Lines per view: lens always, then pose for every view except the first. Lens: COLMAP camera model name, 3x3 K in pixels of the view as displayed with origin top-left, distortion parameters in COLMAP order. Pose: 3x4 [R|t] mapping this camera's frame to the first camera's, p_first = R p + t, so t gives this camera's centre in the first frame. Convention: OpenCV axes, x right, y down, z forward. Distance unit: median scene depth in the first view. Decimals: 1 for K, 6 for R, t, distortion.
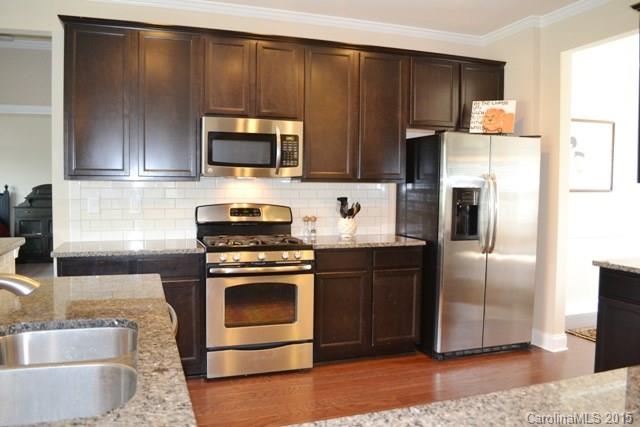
lens RADIAL K [[515.0, 0, 321.9], [0, 515.0, 211.0], [0, 0, 1]] dist [-0.076932, 0.003140]
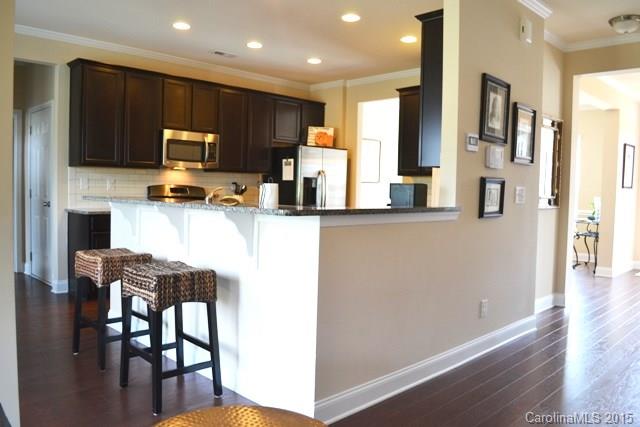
lens RADIAL K [[515.0, 0, 318.9], [0, 515.0, 215.1], [0, 0, 1]] dist [-0.076932, 0.003140]
pose [[0.903769, -0.010583, 0.427889, -0.429555], [0.007284, 0.999930, 0.009346, 0.065016], [-0.427958, -0.005330, 0.903783, -0.582733]]
